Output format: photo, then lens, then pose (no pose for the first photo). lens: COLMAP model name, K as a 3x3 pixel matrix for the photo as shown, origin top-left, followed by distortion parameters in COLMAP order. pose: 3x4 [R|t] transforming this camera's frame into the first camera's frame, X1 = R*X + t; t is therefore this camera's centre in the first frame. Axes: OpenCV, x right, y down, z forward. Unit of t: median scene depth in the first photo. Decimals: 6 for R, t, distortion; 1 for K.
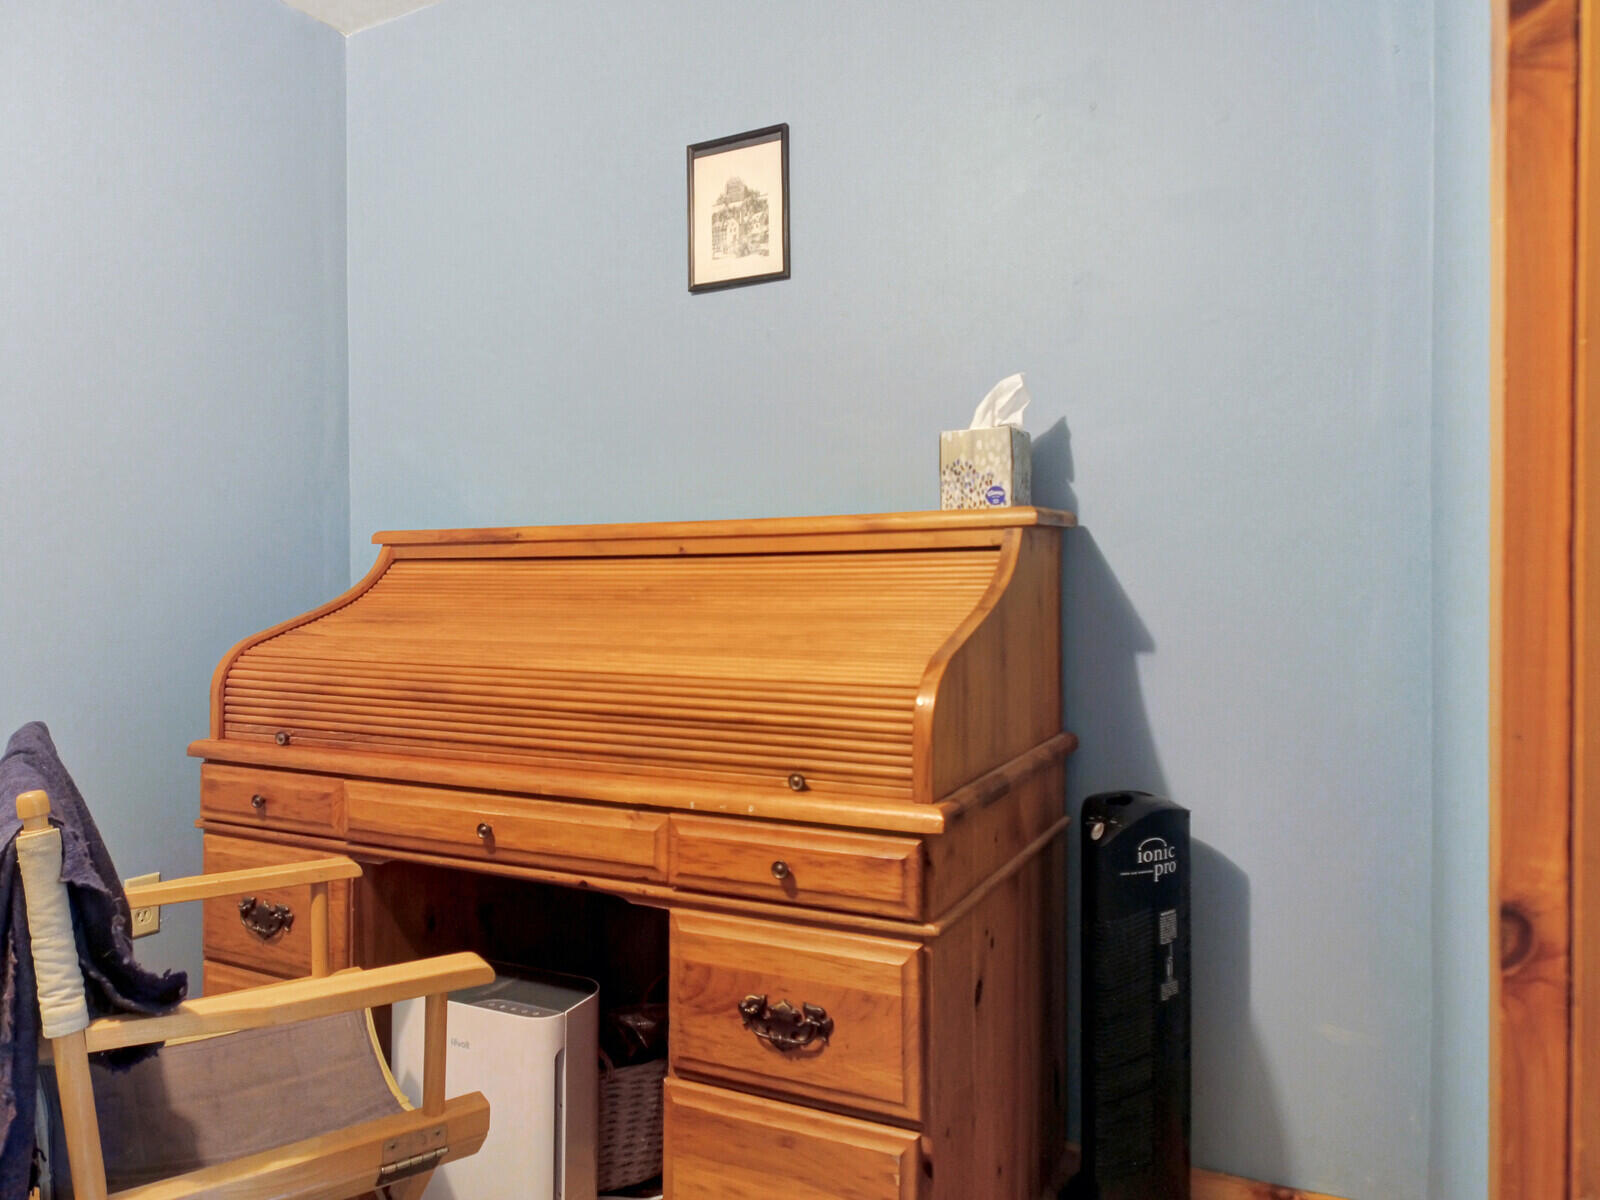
lens RADIAL K [[1117.8, 0, 800.1], [0, 1117.8, 555.3], [0, 0, 1]] dist [0.041016, -0.062054]
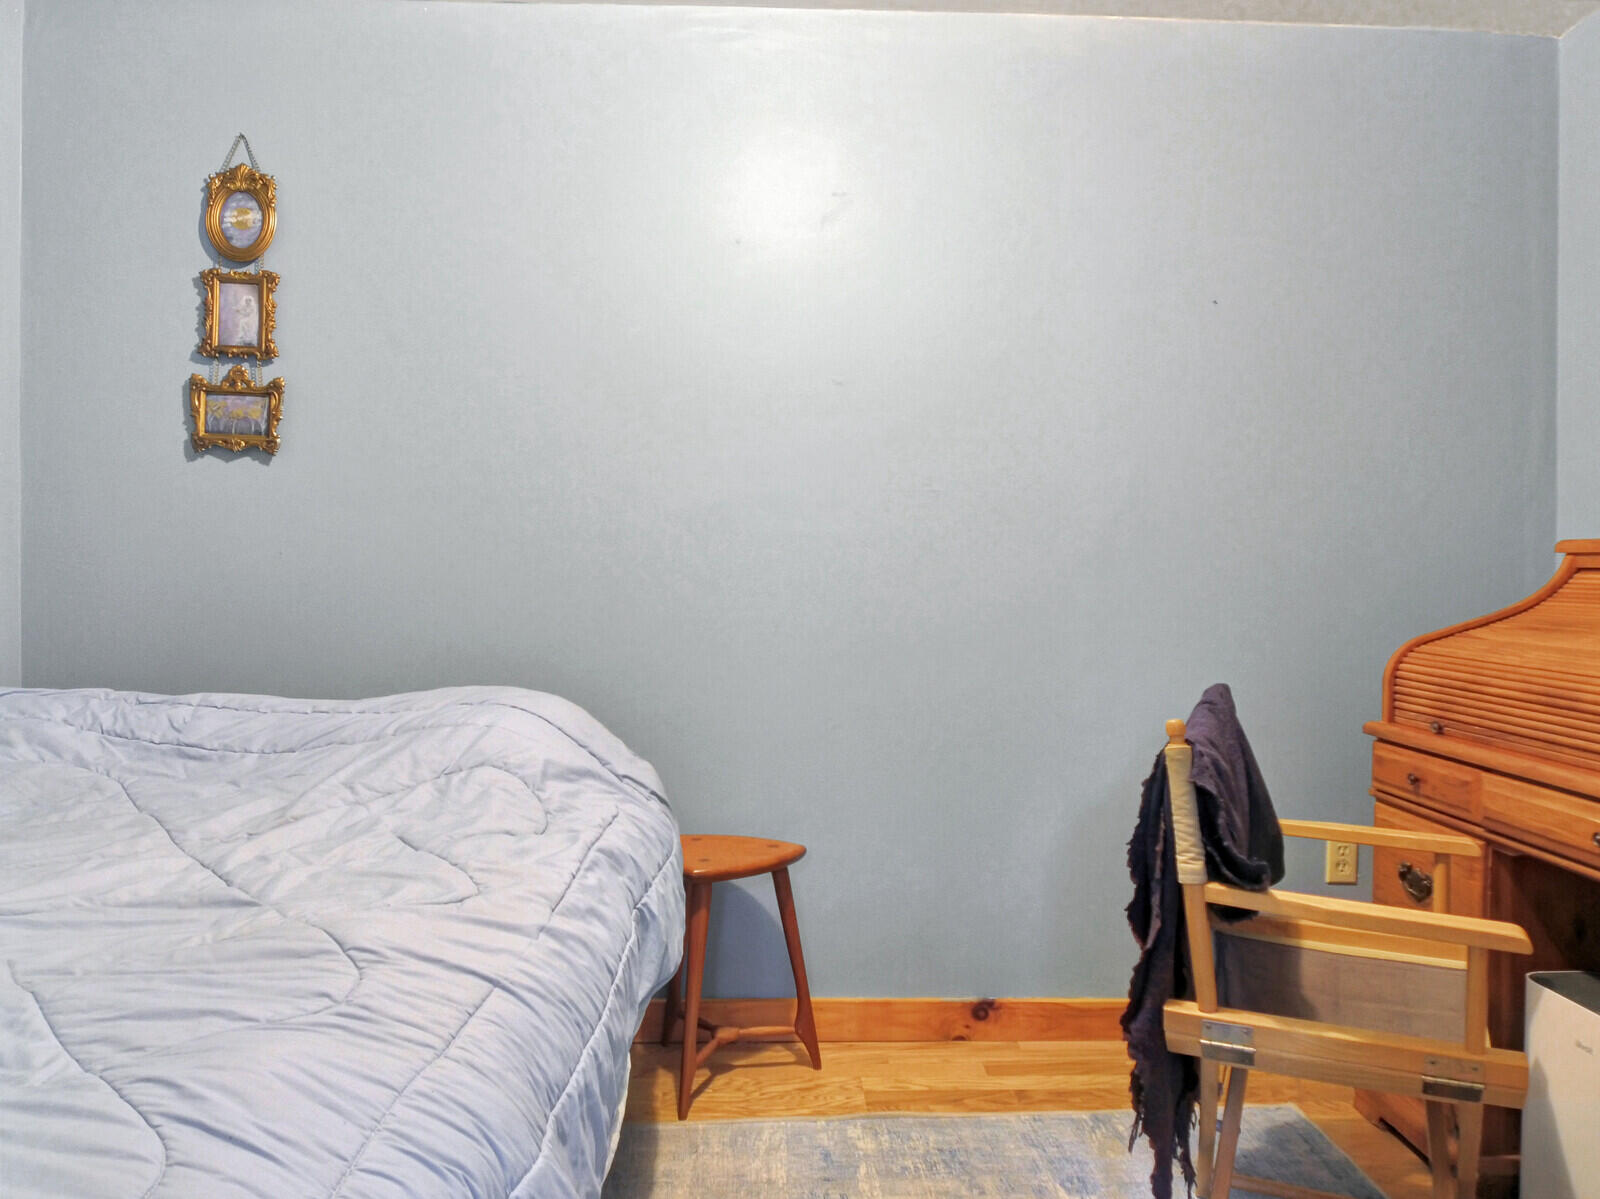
lens RADIAL K [[1121.4, 0, 800.8], [0, 1121.4, 588.1], [0, 0, 1]] dist [0.056844, -0.083395]
pose [[0.493987, 0.028065, -0.869016, 0.215671], [-0.005263, 0.999557, 0.029289, -0.005835], [0.869454, -0.009895, 0.493916, -0.110215]]
